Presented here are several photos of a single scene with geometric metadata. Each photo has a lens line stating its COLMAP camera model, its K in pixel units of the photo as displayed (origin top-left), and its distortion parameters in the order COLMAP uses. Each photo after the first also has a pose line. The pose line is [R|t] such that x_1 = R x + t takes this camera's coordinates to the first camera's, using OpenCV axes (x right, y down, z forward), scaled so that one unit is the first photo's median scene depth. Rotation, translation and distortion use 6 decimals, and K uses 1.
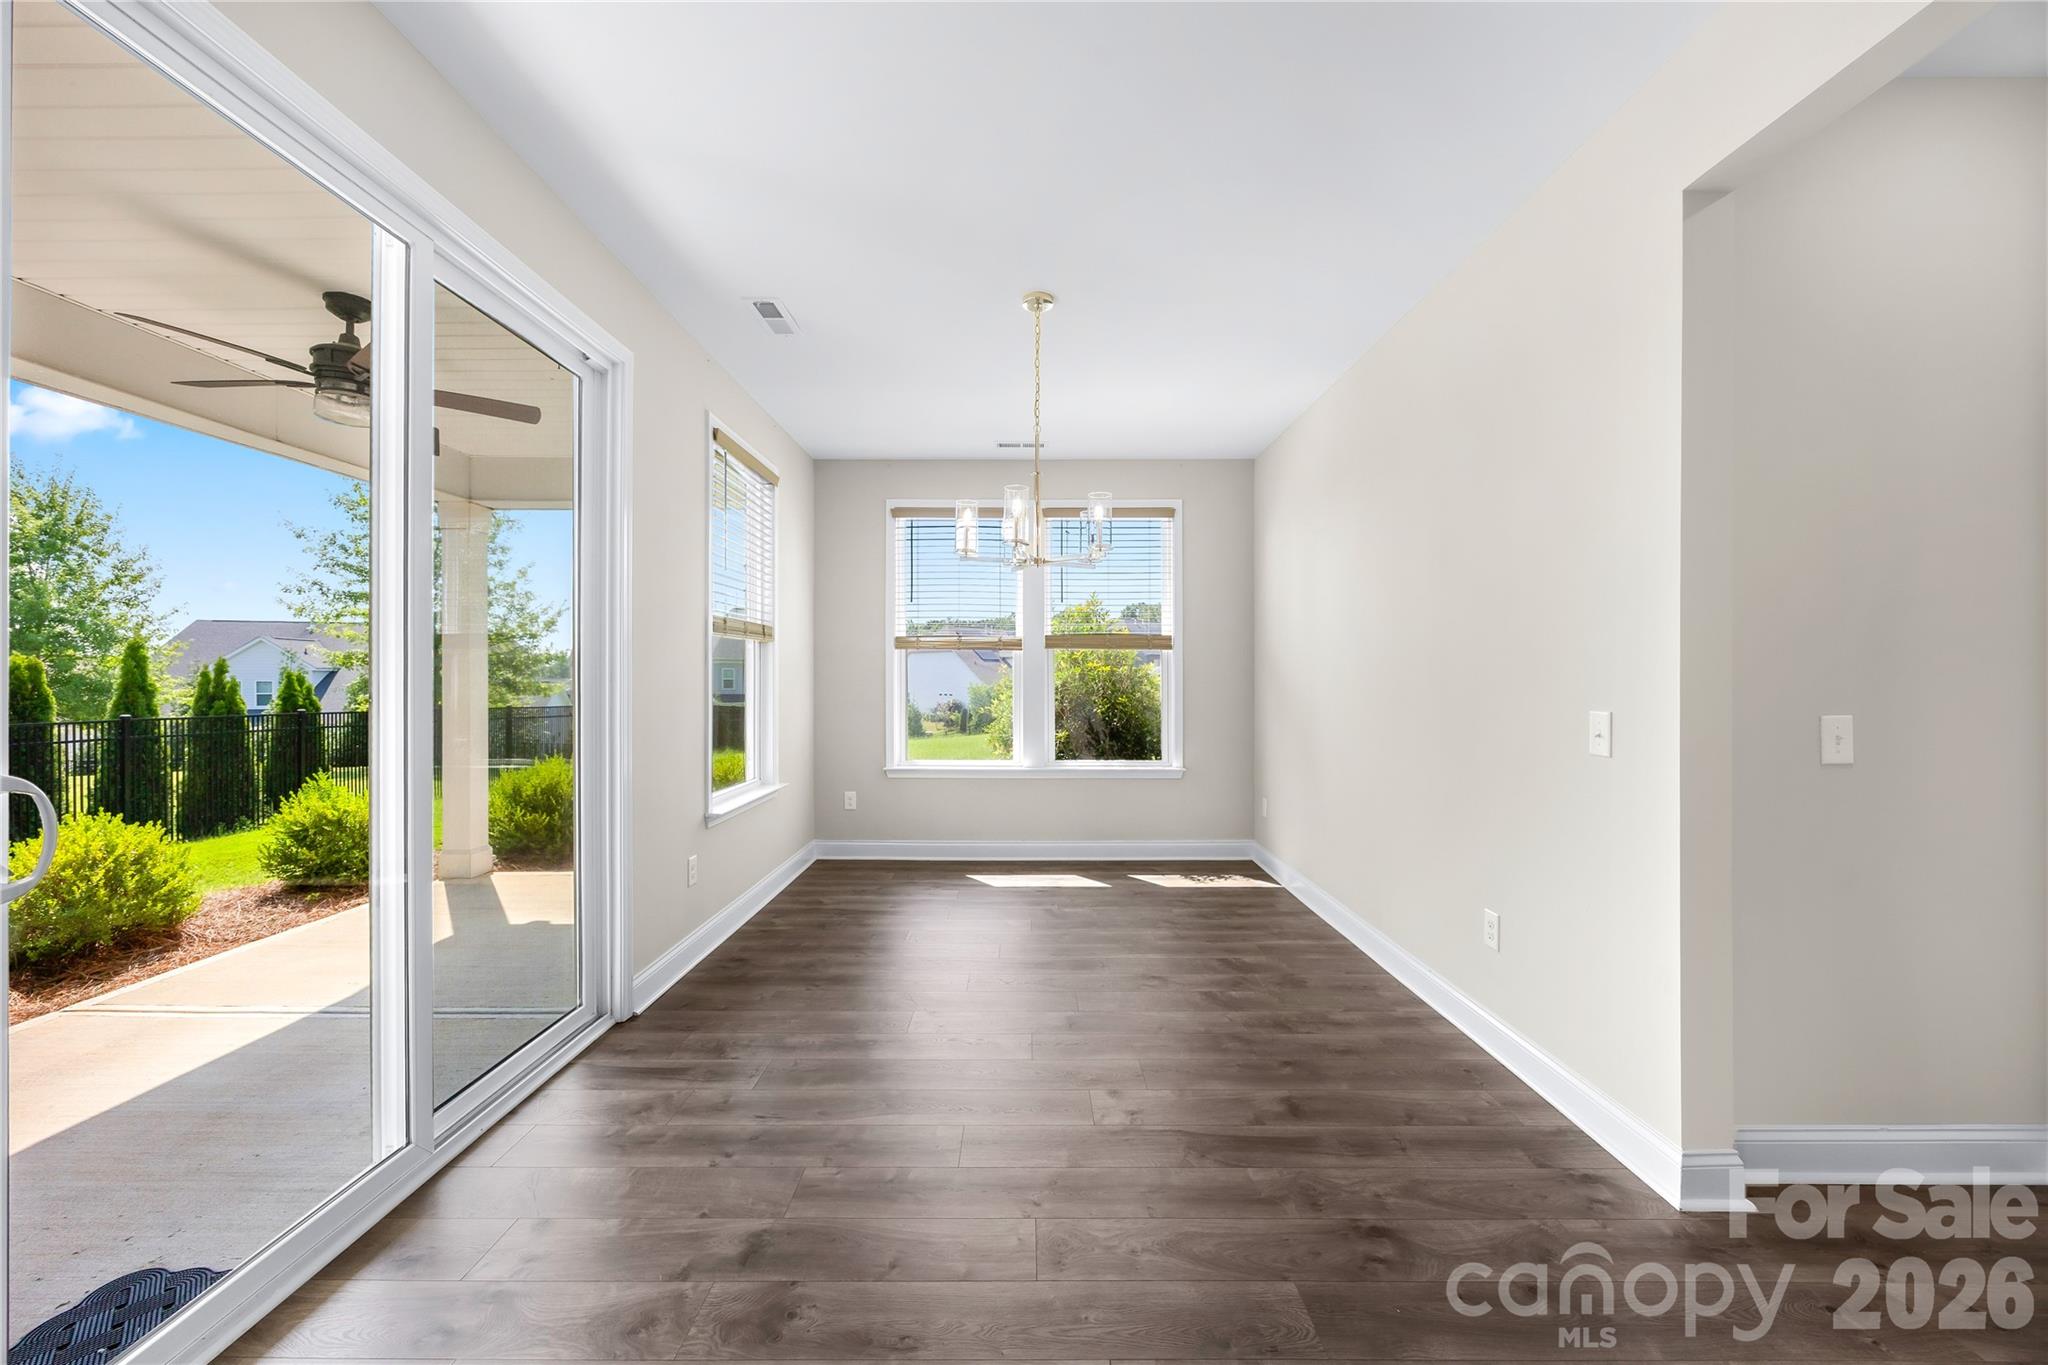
lens RADIAL K [[787.0, 0, 1023.6], [0, 787.0, 673.2], [0, 0, 1]] dist [-0.002774, -0.000736]
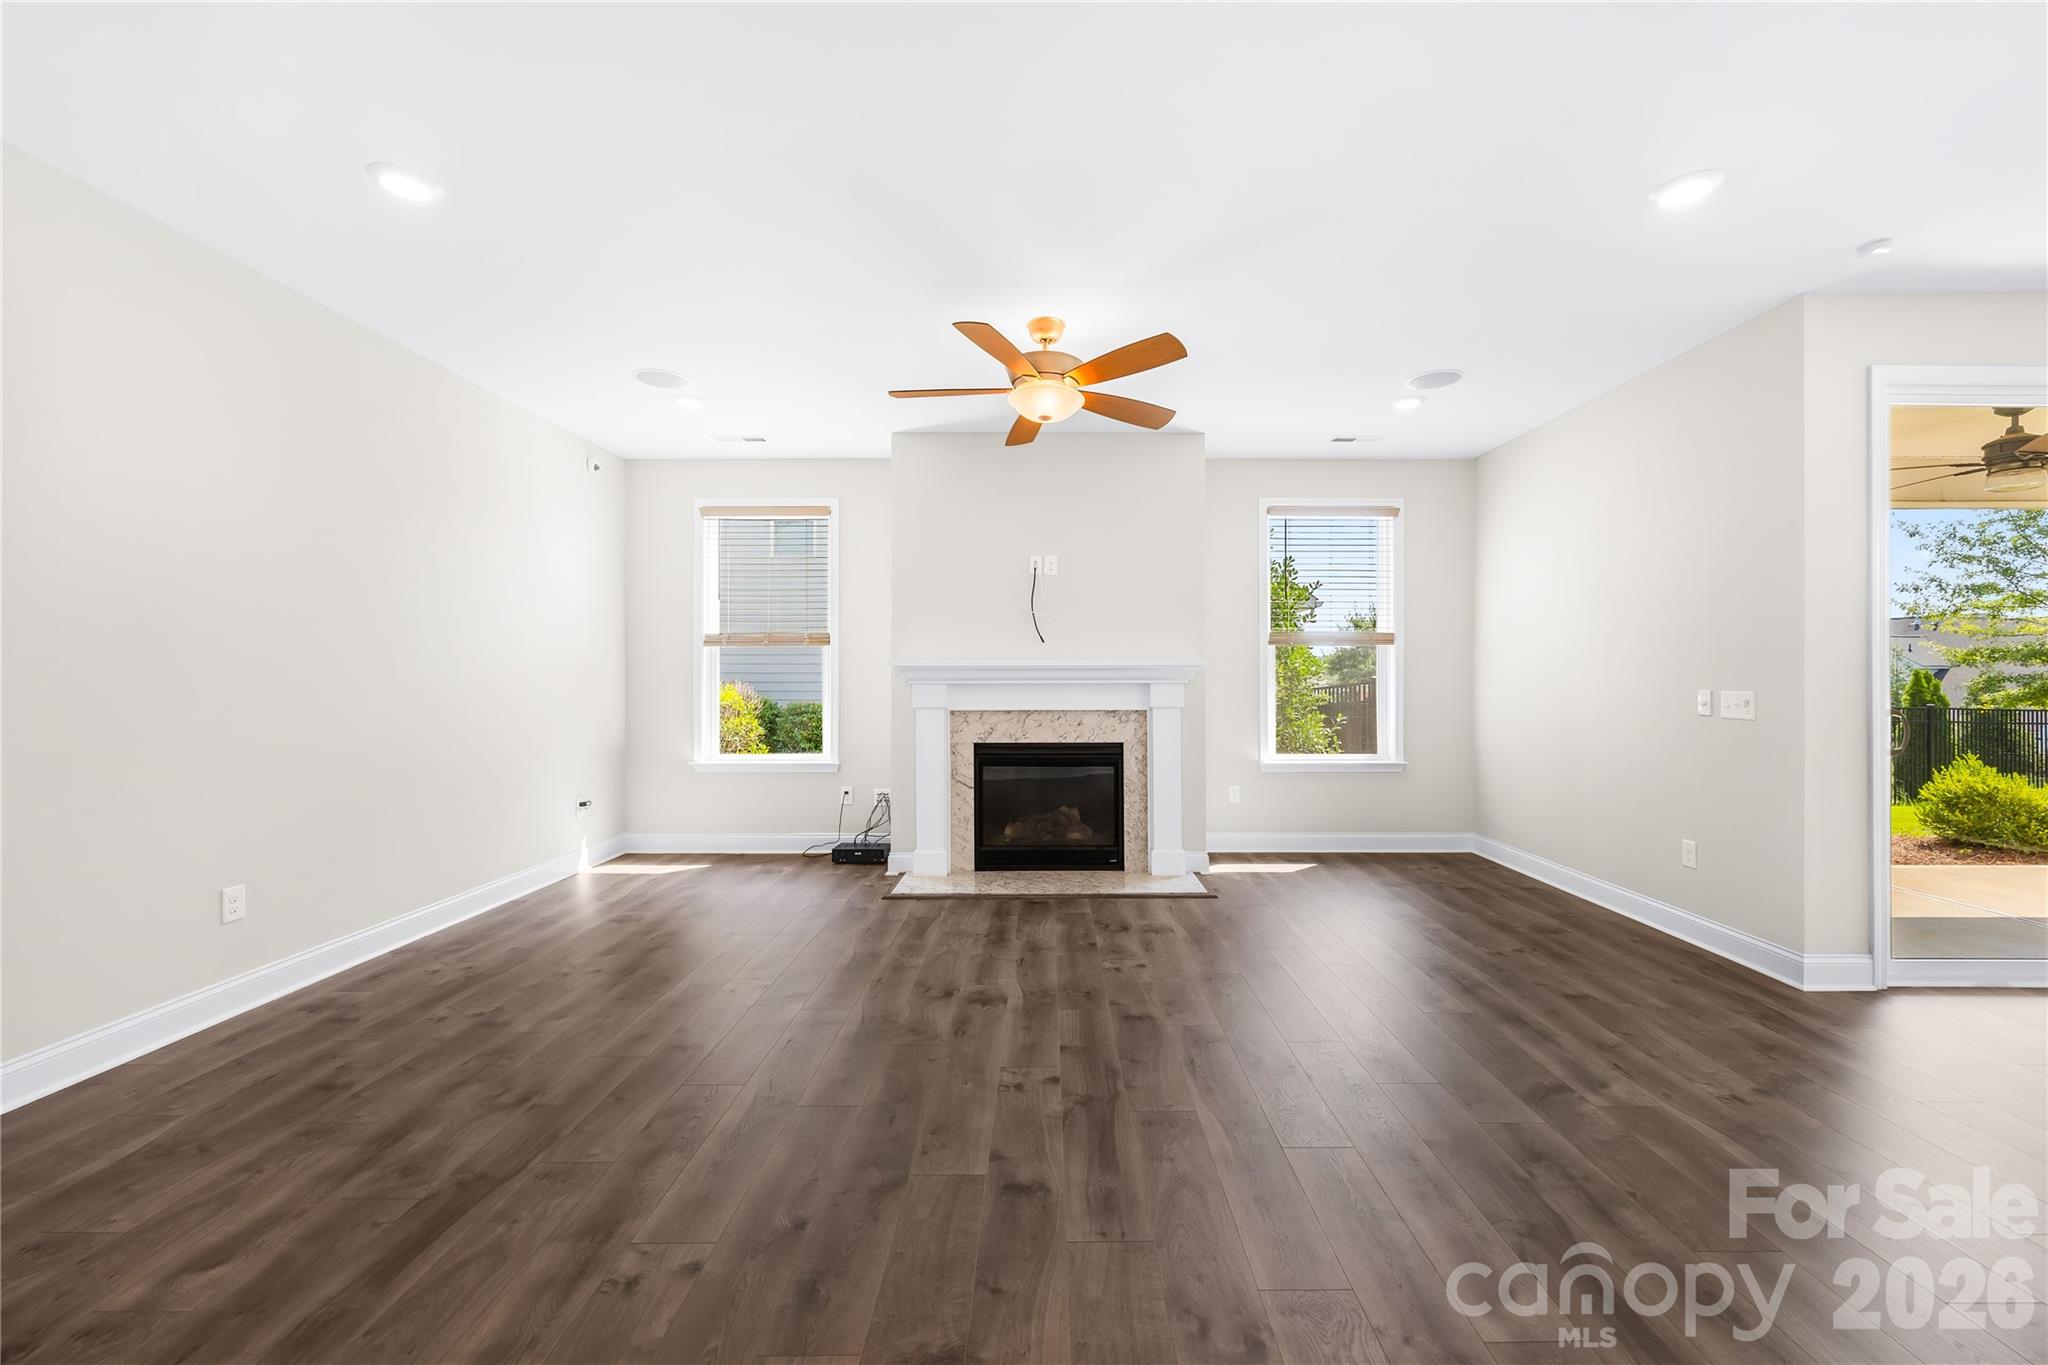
lens RADIAL K [[787.0, 0, 1044.3], [0, 787.0, 674.0], [0, 0, 1]] dist [-0.002774, -0.000736]
pose [[-0.001201, -0.000551, -0.999999, 0.304182], [0.004038, 0.999992, -0.000556, -0.000083], [0.999991, -0.004038, -0.001198, -0.414922]]
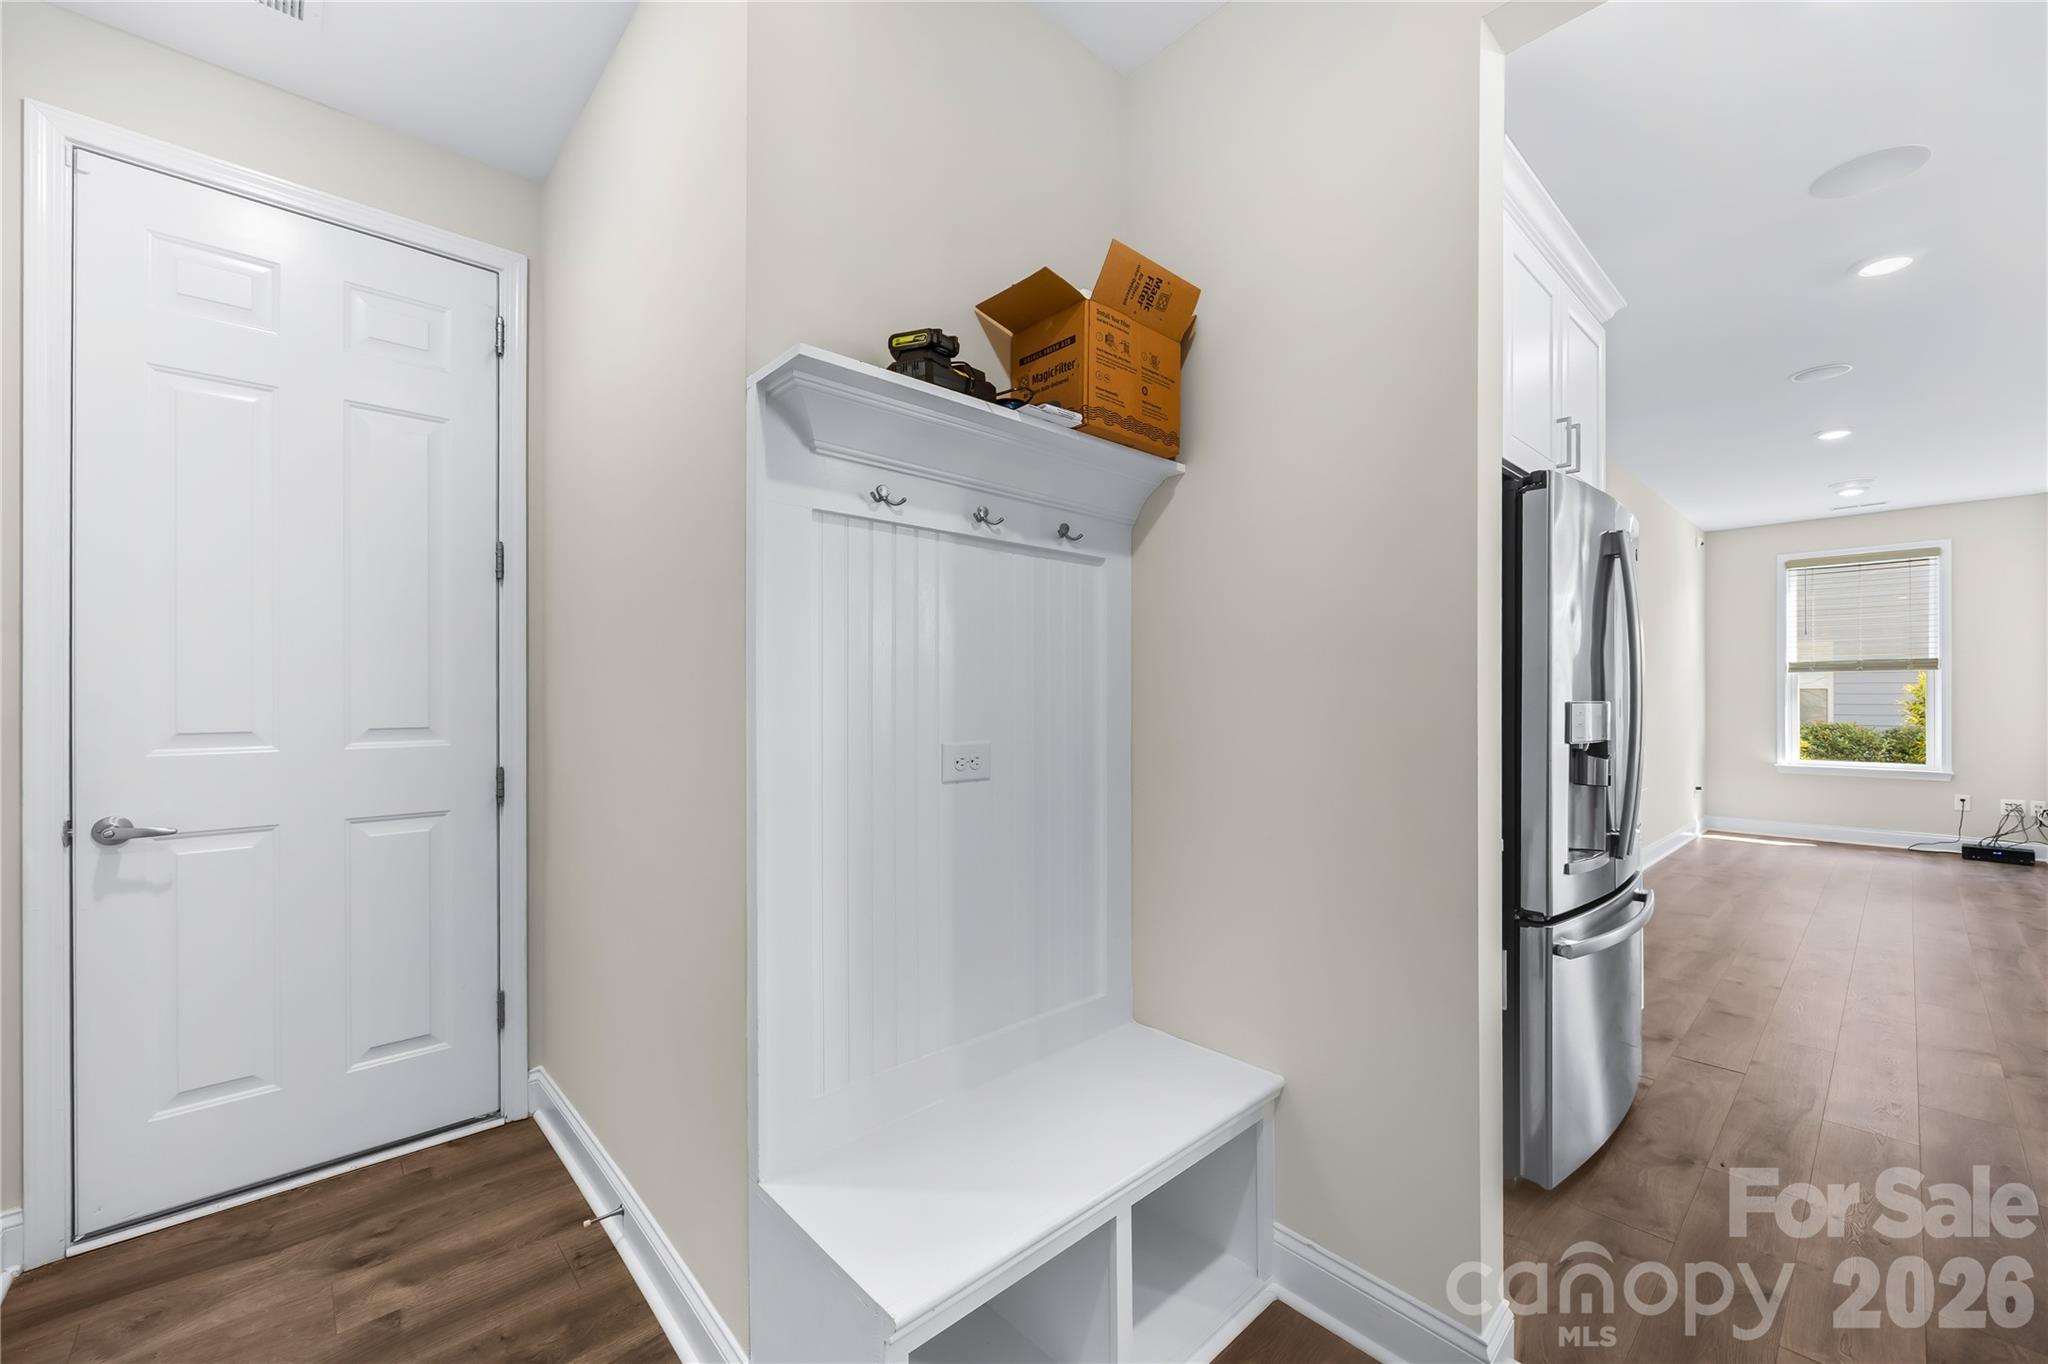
lens RADIAL K [[787.0, 0, 1038.4], [0, 787.0, 687.6], [0, 0, 1]] dist [-0.002774, -0.000736]
pose [[-0.745594, -0.009118, -0.666338, 1.064729], [0.000668, 0.999896, -0.014429, 0.004389], [0.666400, -0.011203, -0.745510, -0.725971]]
